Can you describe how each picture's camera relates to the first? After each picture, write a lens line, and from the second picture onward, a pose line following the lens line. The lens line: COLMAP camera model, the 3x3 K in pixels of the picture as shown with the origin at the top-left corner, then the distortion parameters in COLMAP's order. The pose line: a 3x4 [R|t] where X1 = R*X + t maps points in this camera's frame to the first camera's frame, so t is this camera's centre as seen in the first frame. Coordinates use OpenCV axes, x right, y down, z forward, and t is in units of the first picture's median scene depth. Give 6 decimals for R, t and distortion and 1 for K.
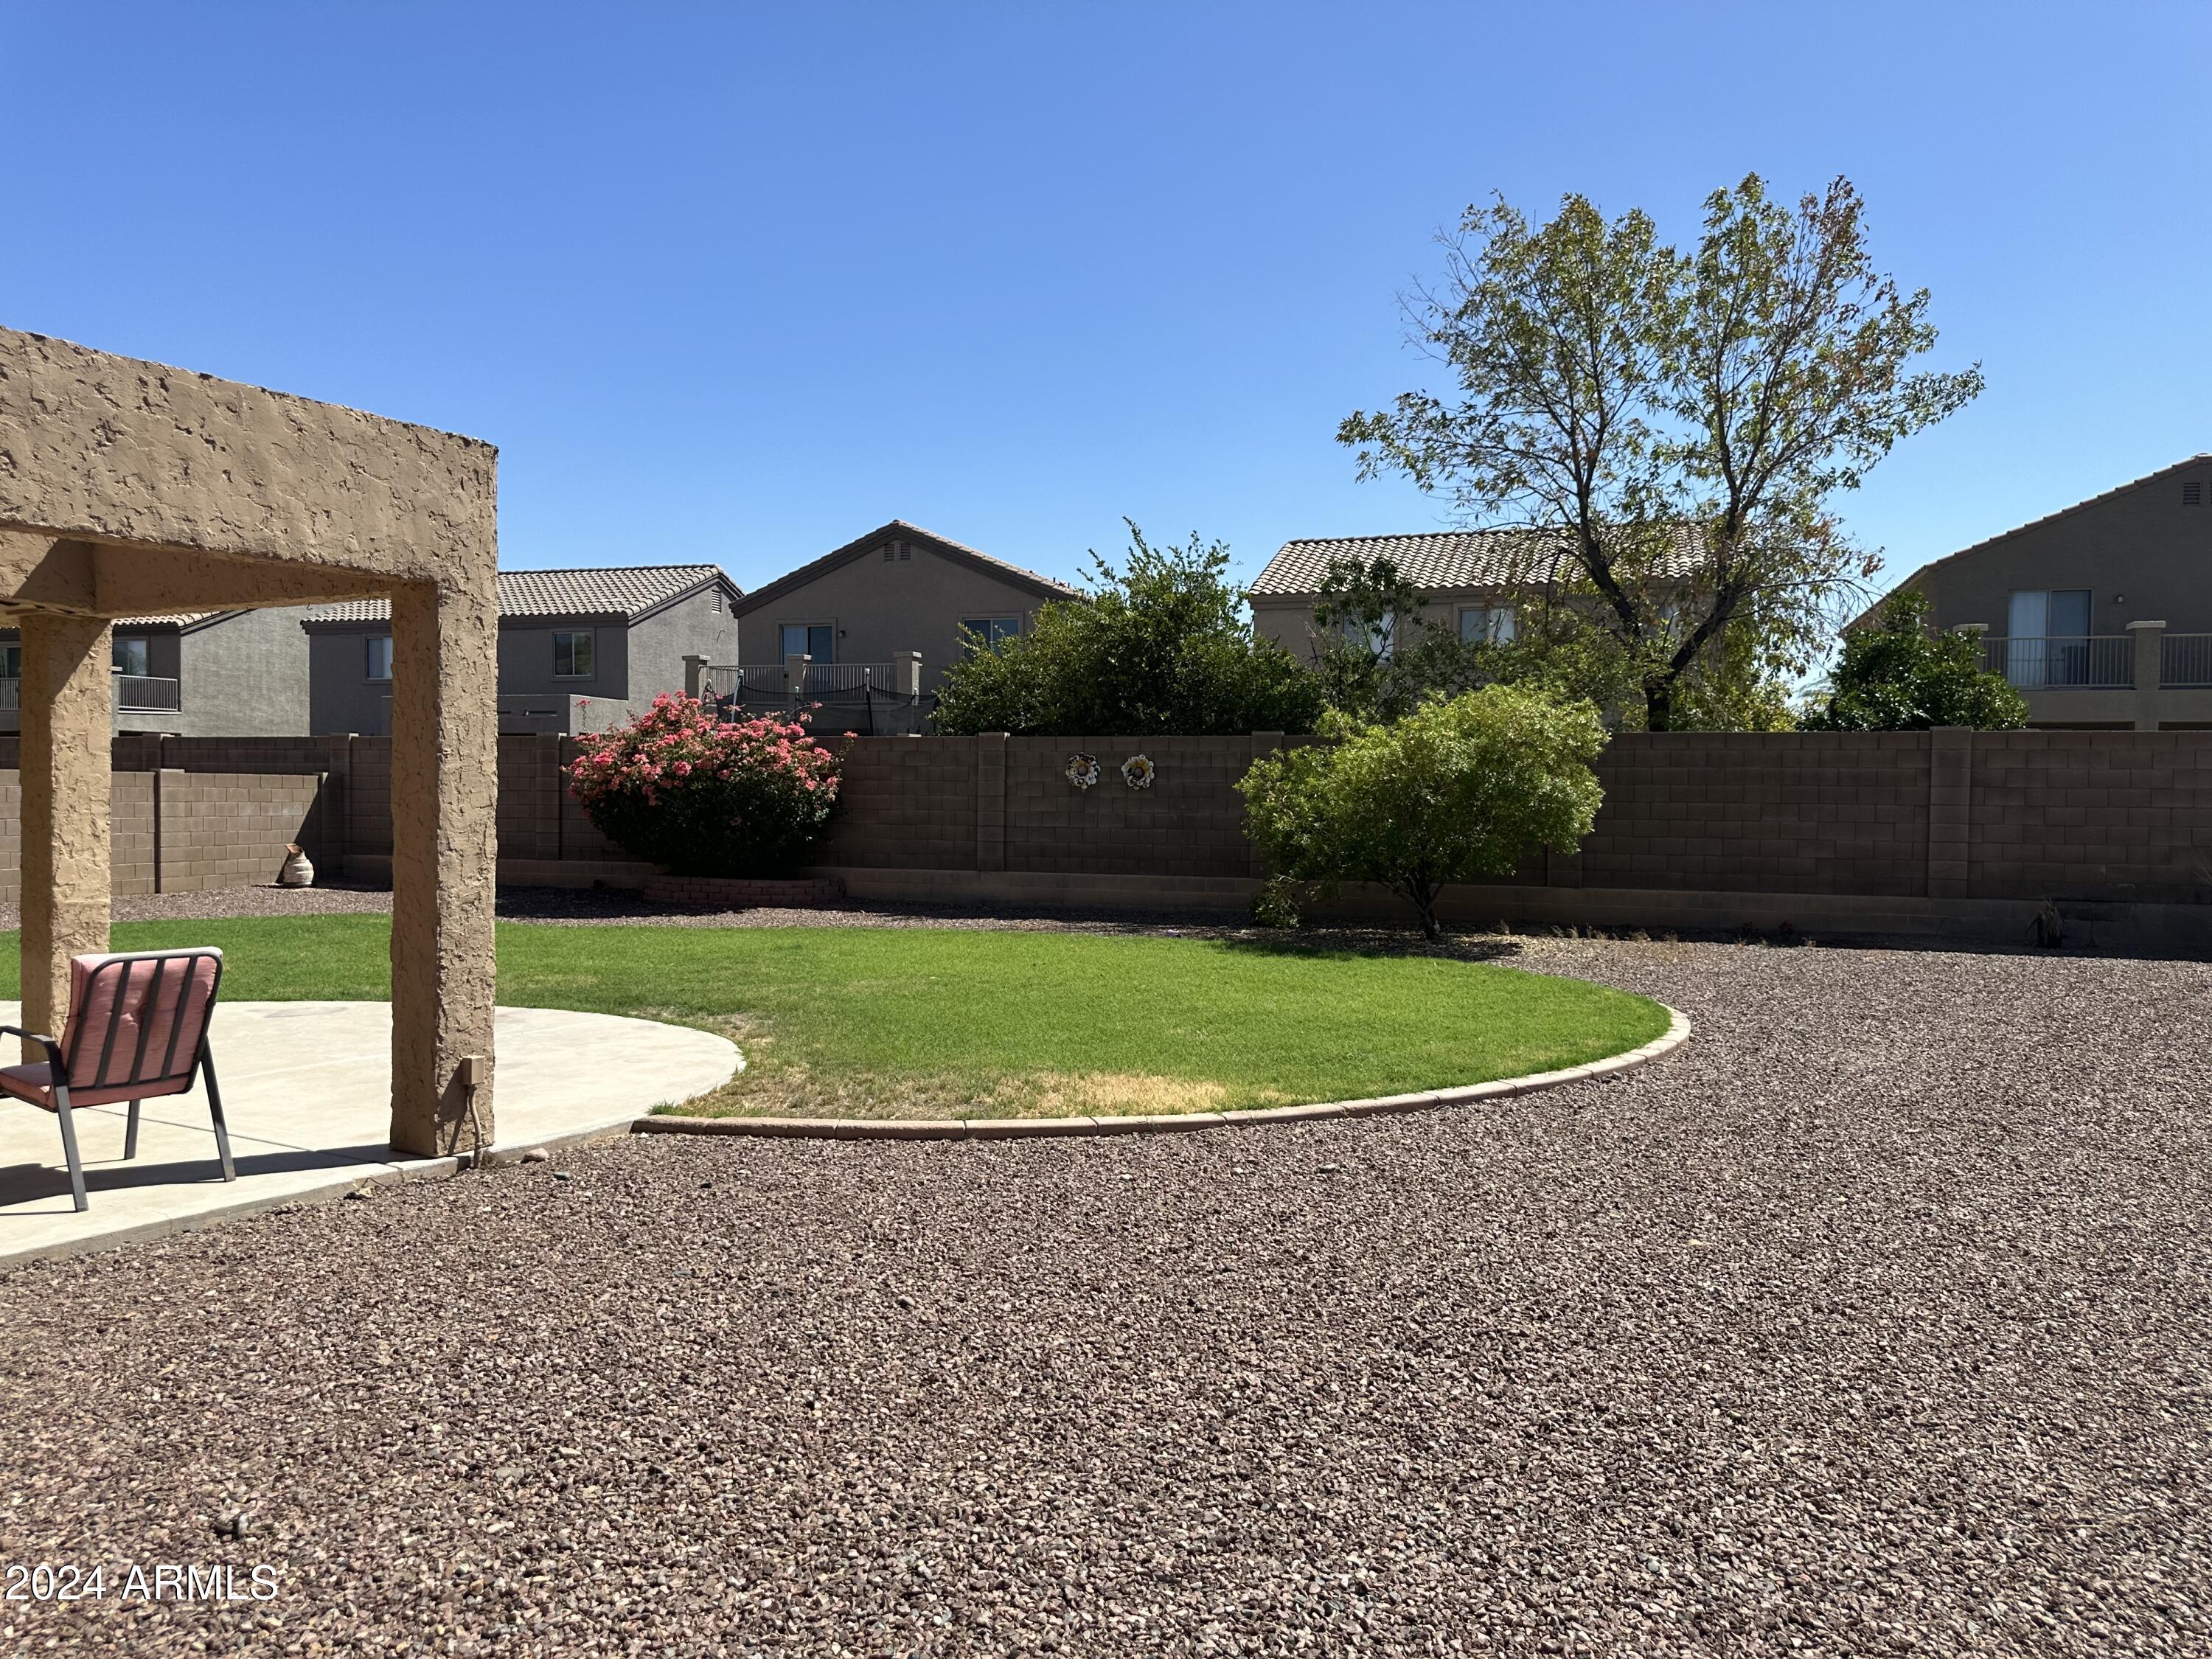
lens RADIAL K [[1568.0, 0, 1115.2], [0, 1568.0, 841.0], [0, 0, 1]] dist [0.056289, -0.062308]
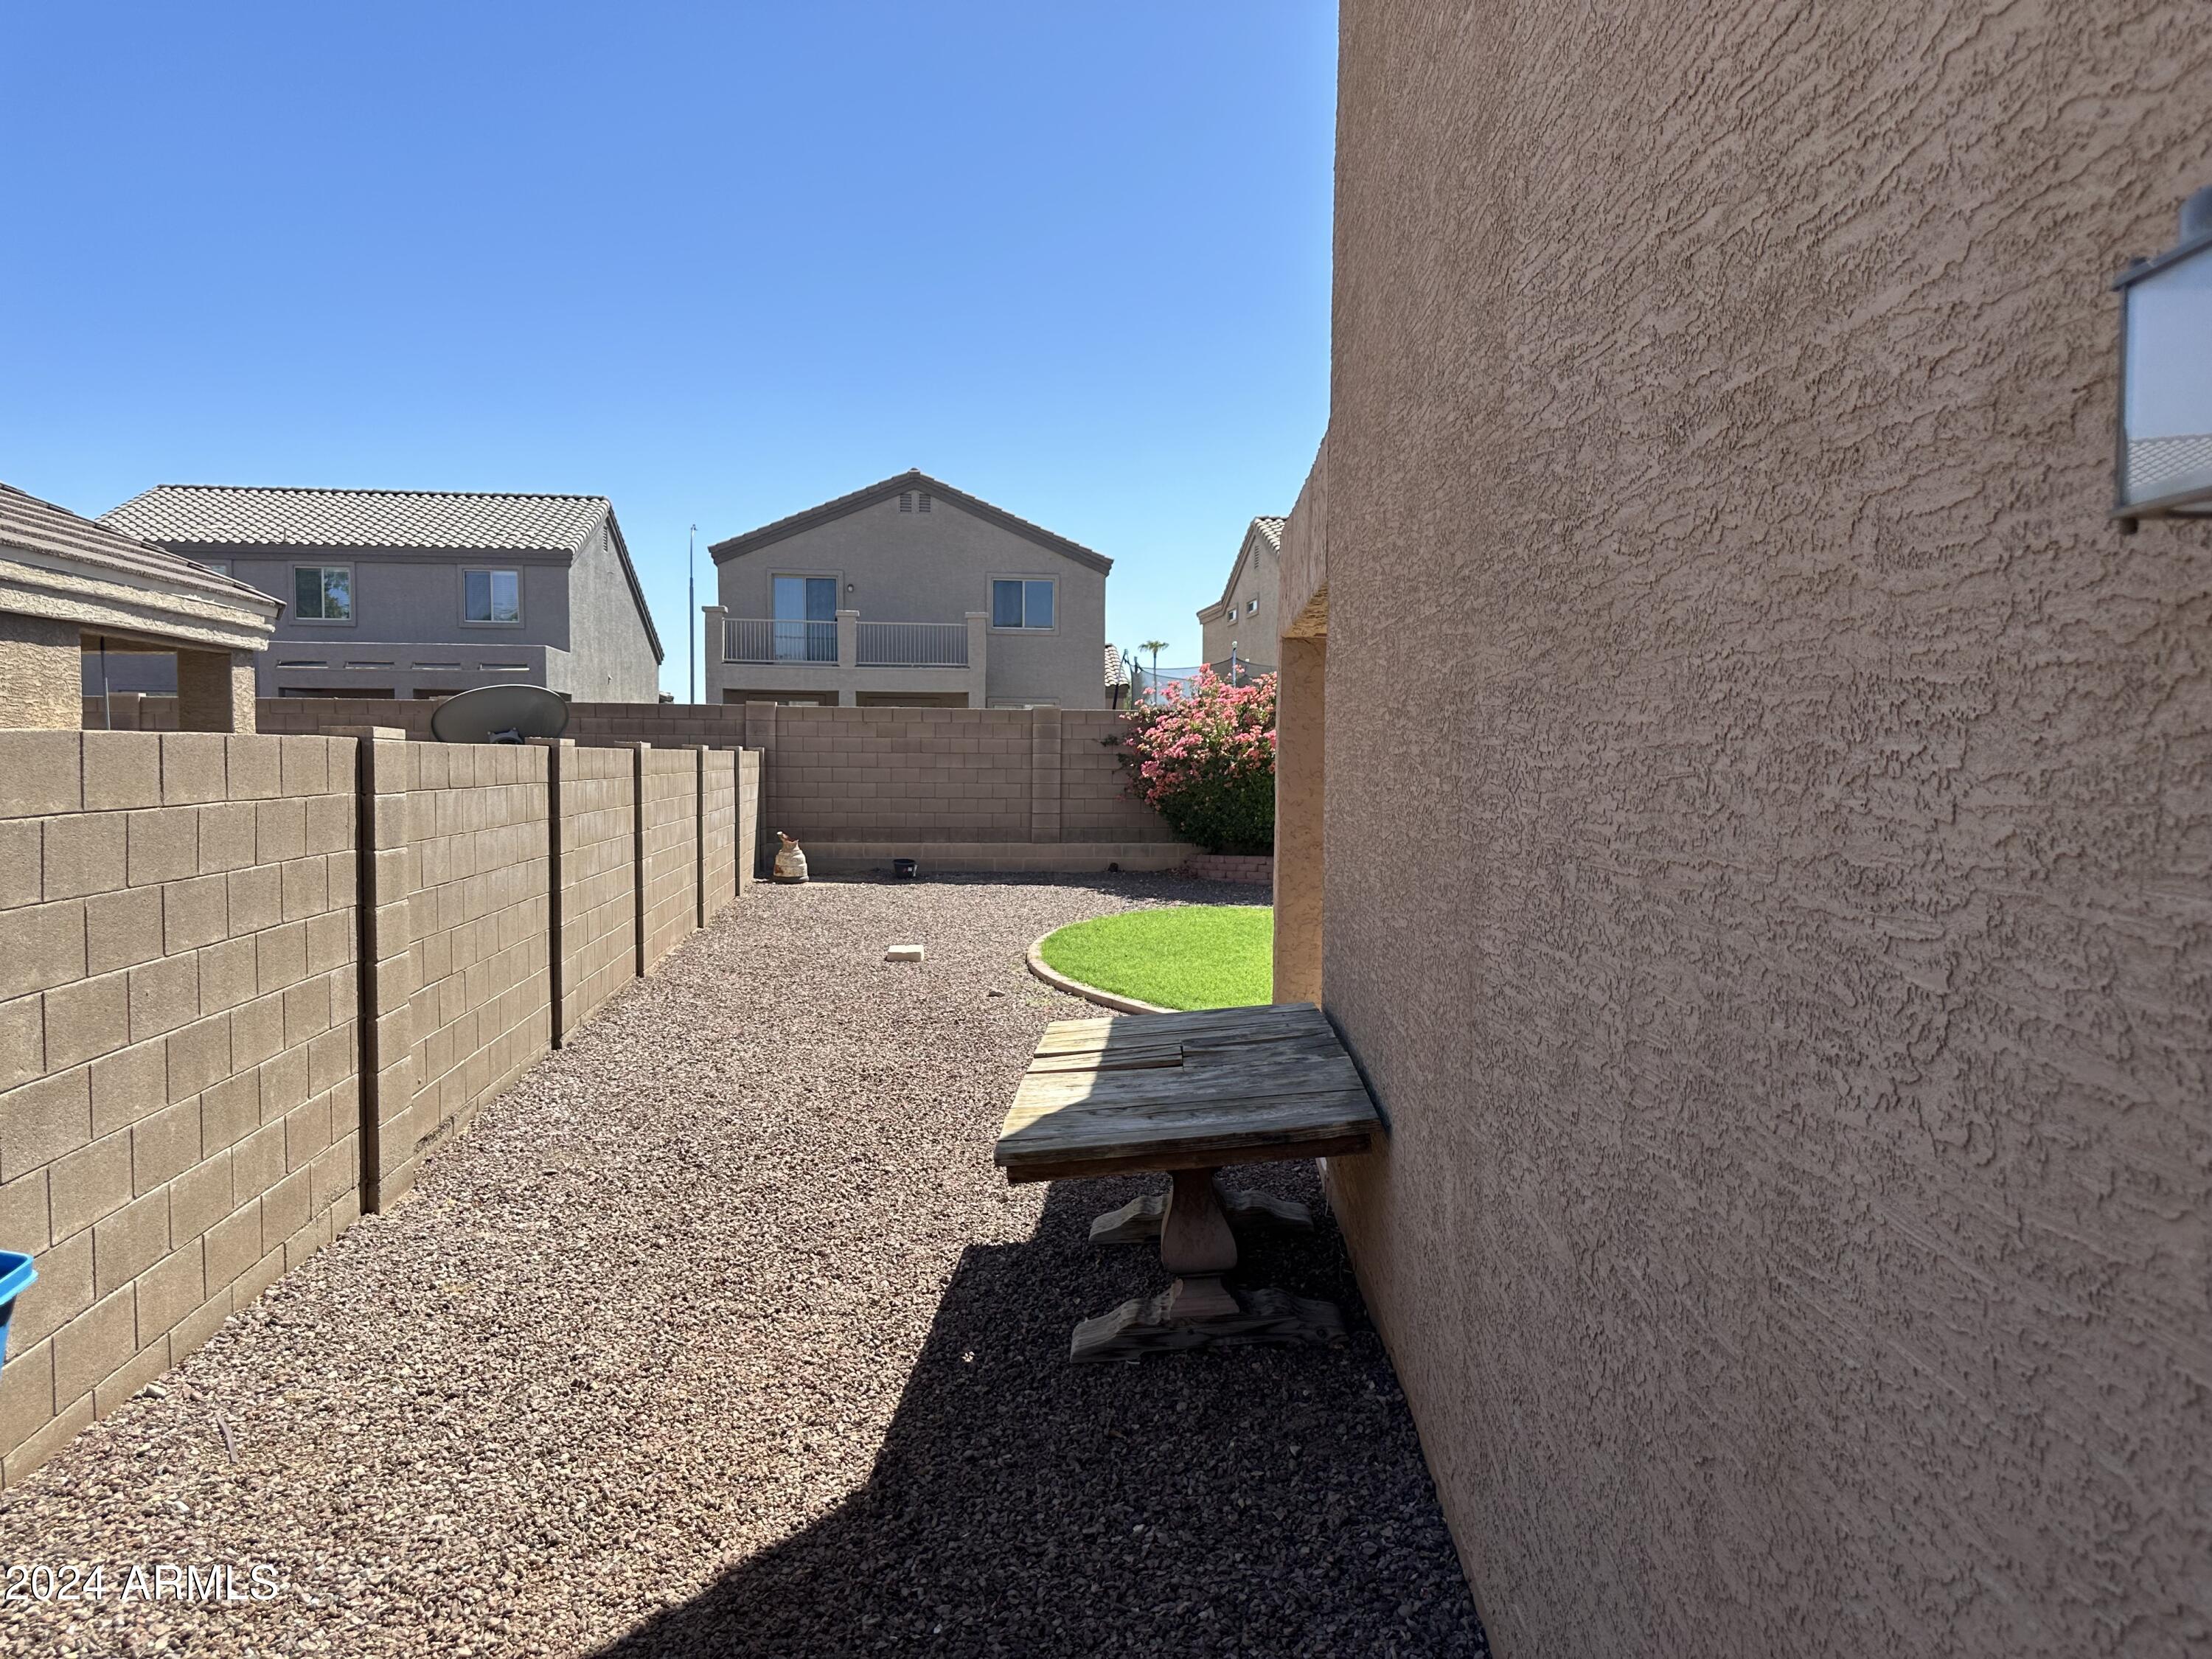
lens RADIAL K [[1568.0, 0, 1091.1], [0, 1568.0, 818.4], [0, 0, 1]] dist [0.056289, -0.062308]
pose [[0.898885, -0.020515, 0.437705, -0.761760], [0.012768, 0.999706, 0.020637, -0.021522], [-0.437999, -0.012962, 0.898882, 0.176134]]
